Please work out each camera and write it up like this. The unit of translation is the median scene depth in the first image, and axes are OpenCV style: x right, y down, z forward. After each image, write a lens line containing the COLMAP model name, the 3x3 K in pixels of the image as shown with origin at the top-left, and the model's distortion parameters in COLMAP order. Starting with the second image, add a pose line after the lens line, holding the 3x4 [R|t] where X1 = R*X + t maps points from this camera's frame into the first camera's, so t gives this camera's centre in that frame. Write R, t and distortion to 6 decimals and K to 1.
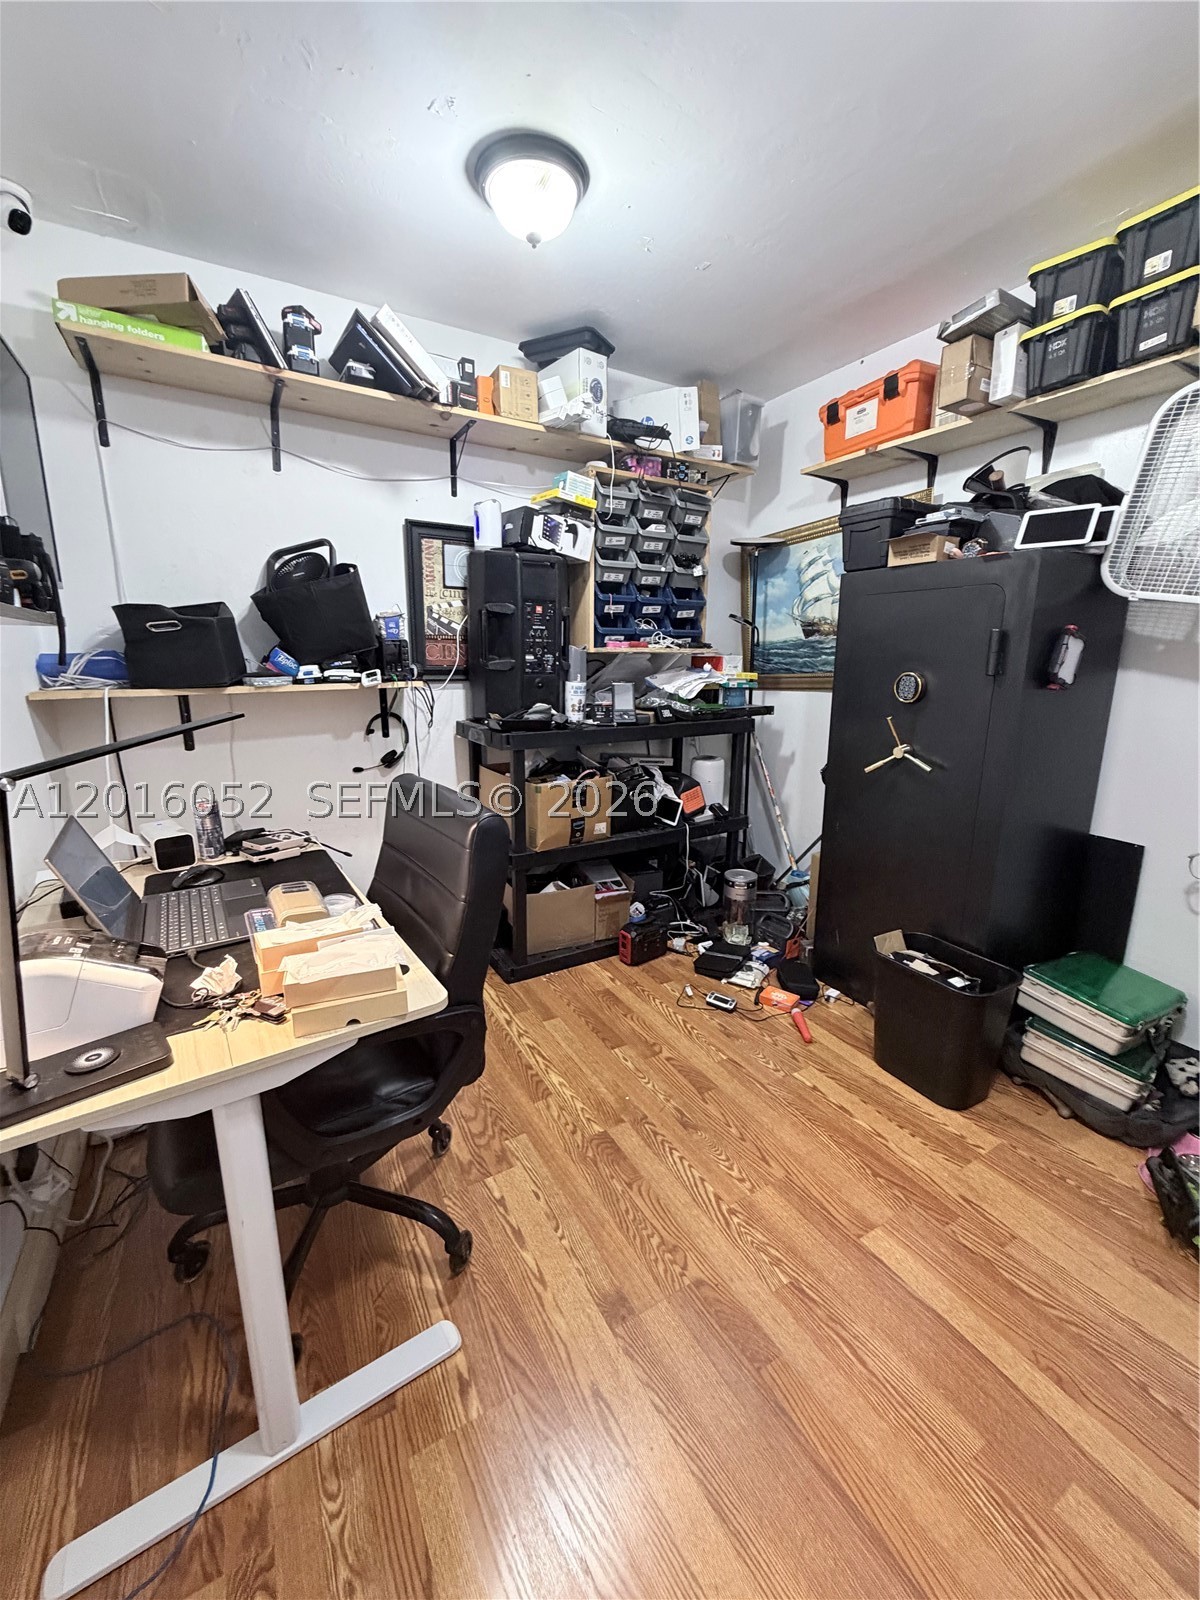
lens RADIAL K [[638.4, 0, 602.8], [0, 638.4, 795.2], [0, 0, 1]] dist [0.000515, -0.000013]
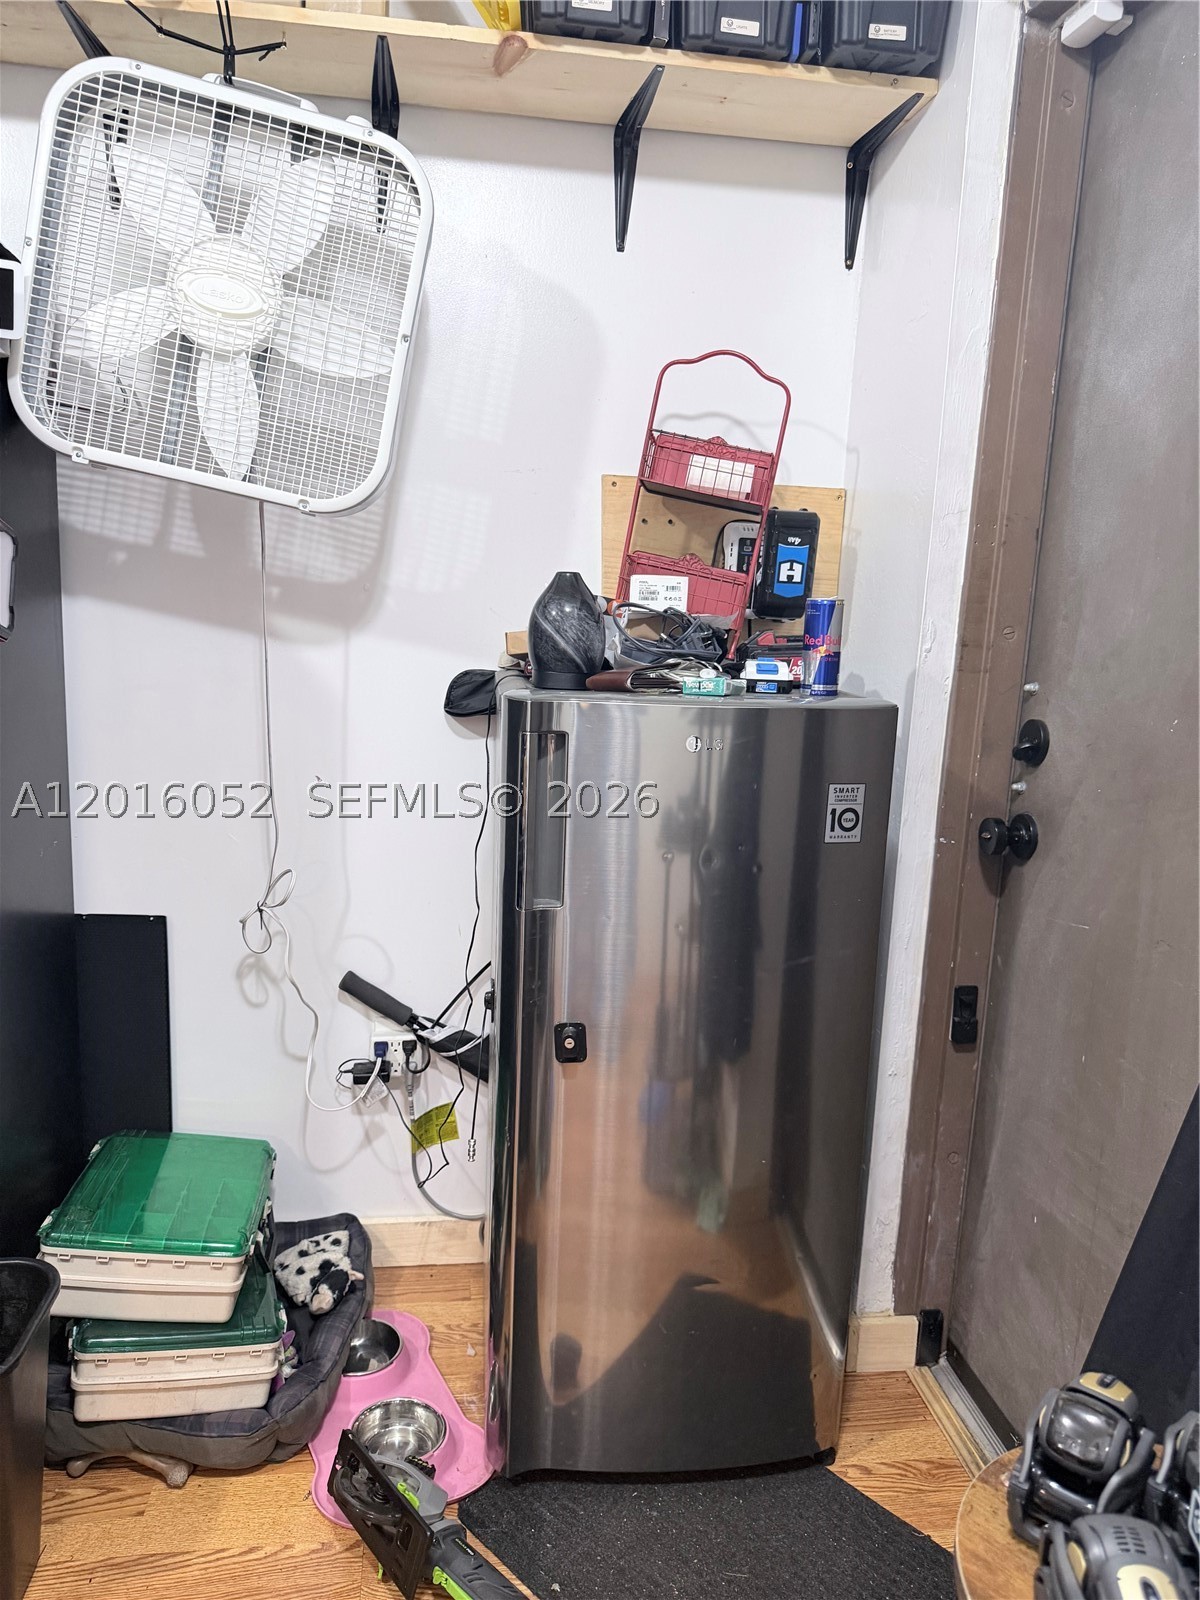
lens RADIAL K [[1150.2, 0, 599.7], [0, 1150.2, 807.1], [0, 0, 1]] dist [0.057809, -0.071265]
pose [[0.364678, -0.158970, 0.917463, 0.063385], [0.156999, 0.981709, 0.107697, -0.050860], [-0.917802, 0.104766, 0.382966, 0.212415]]
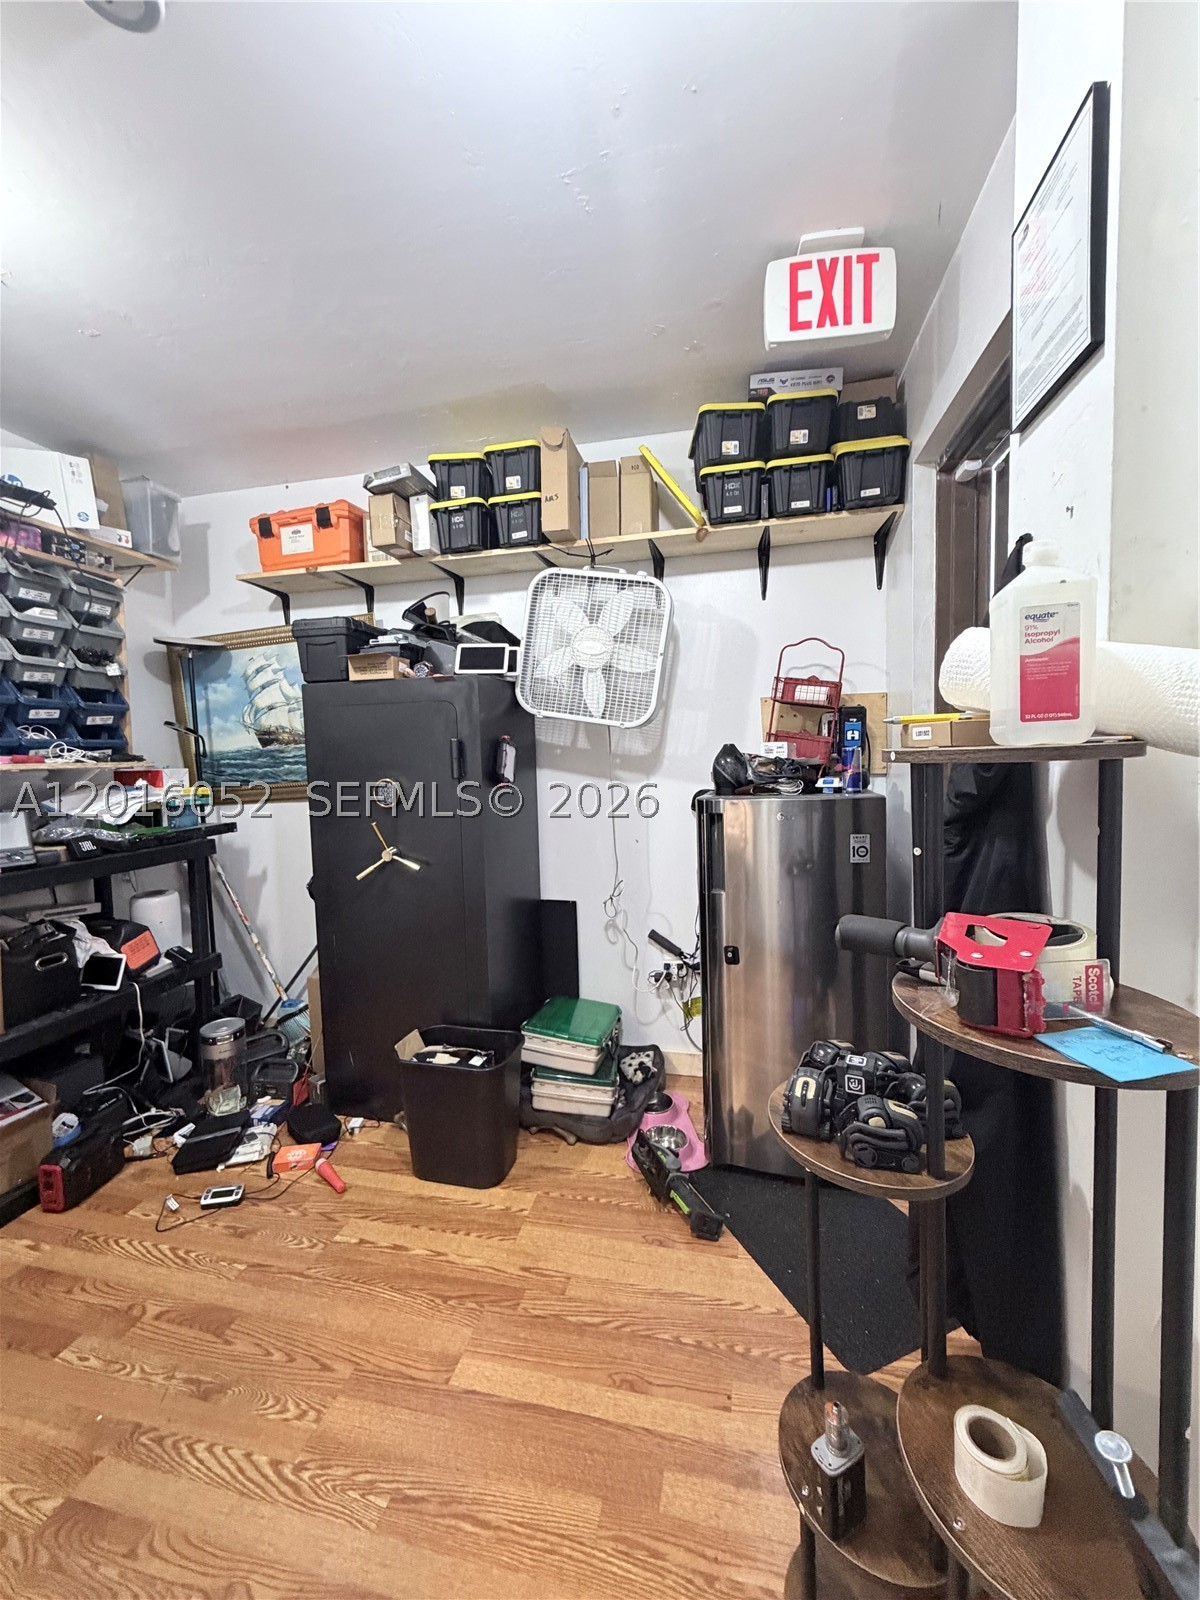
lens RADIAL K [[638.4, 0, 602.8], [0, 638.4, 795.2], [0, 0, 1]] dist [0.000515, -0.000013]
pose [[0.682642, -0.068576, 0.727528, -0.034518], [0.184306, 0.979558, -0.080602, -0.013250], [-0.707129, 0.189110, 0.681327, 0.031424]]
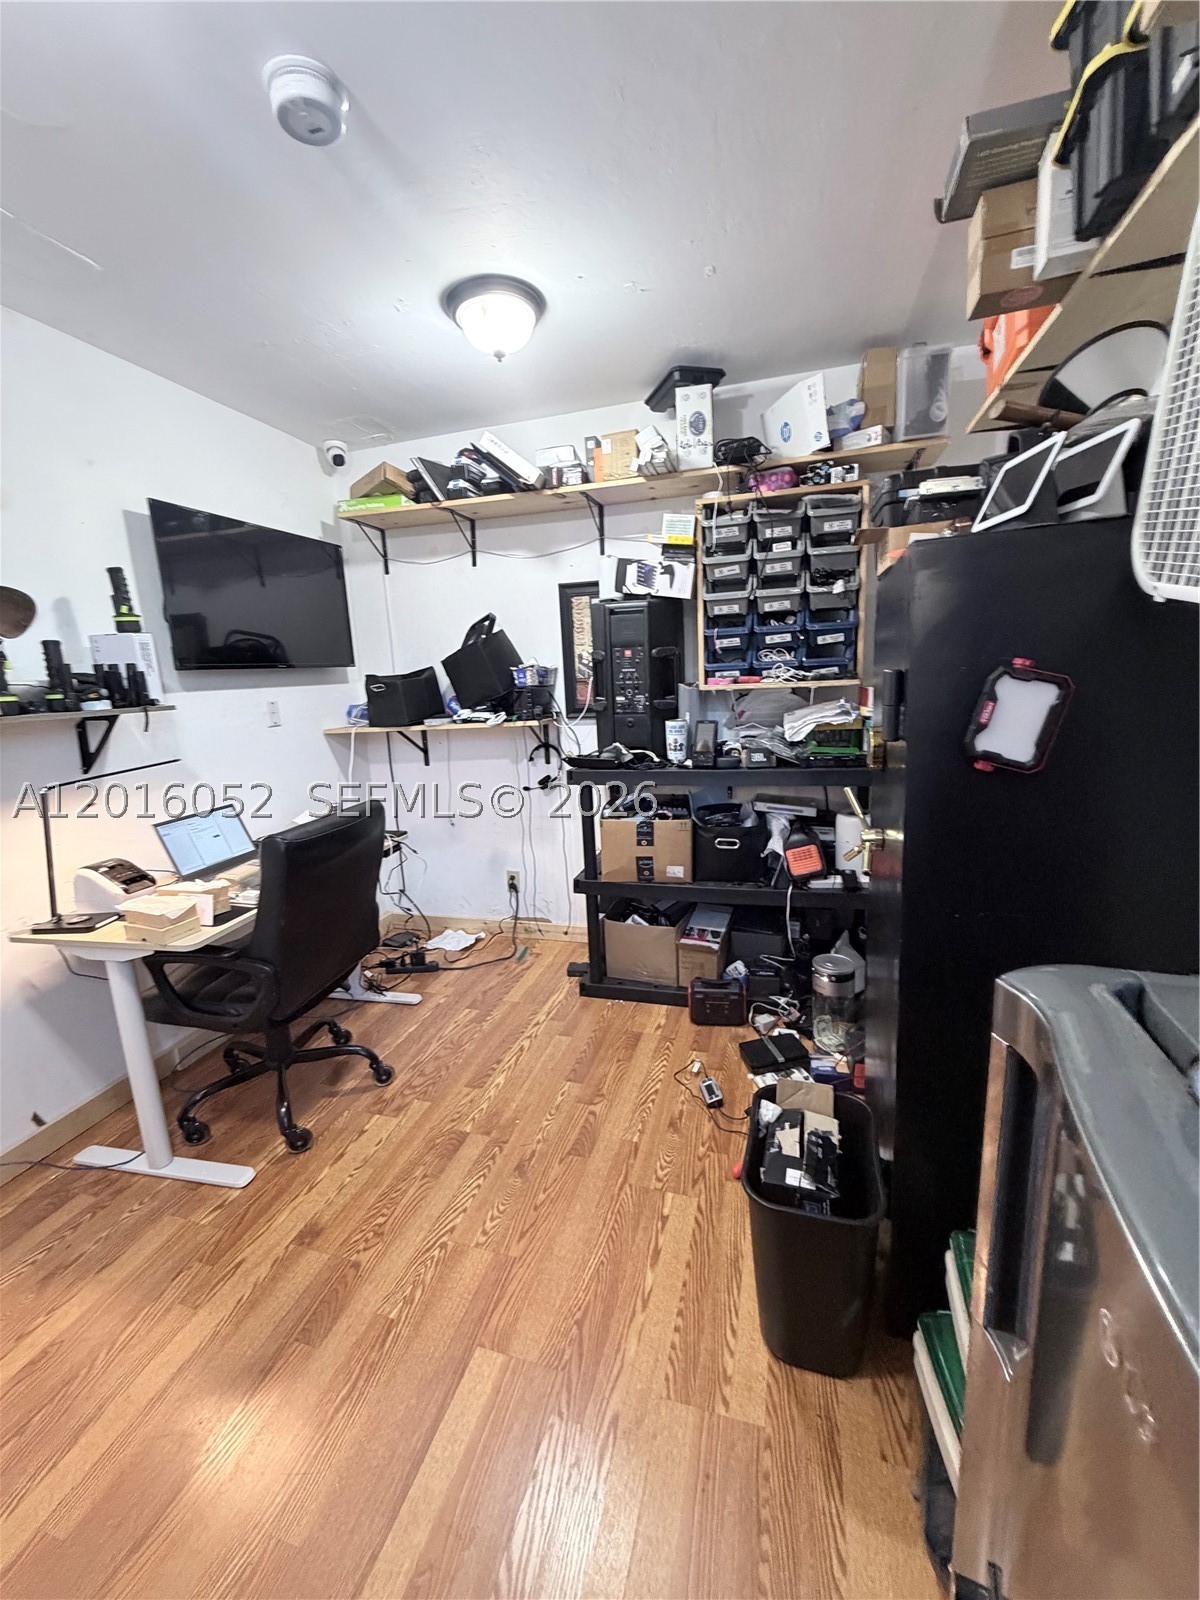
lens RADIAL K [[638.4, 0, 602.8], [0, 638.4, 795.2], [0, 0, 1]] dist [0.000515, -0.000013]
pose [[0.683636, 0.100261, -0.722903, 0.661235], [-0.108263, 0.993492, 0.035408, -0.093120], [0.721748, 0.054057, 0.690042, 0.262657]]
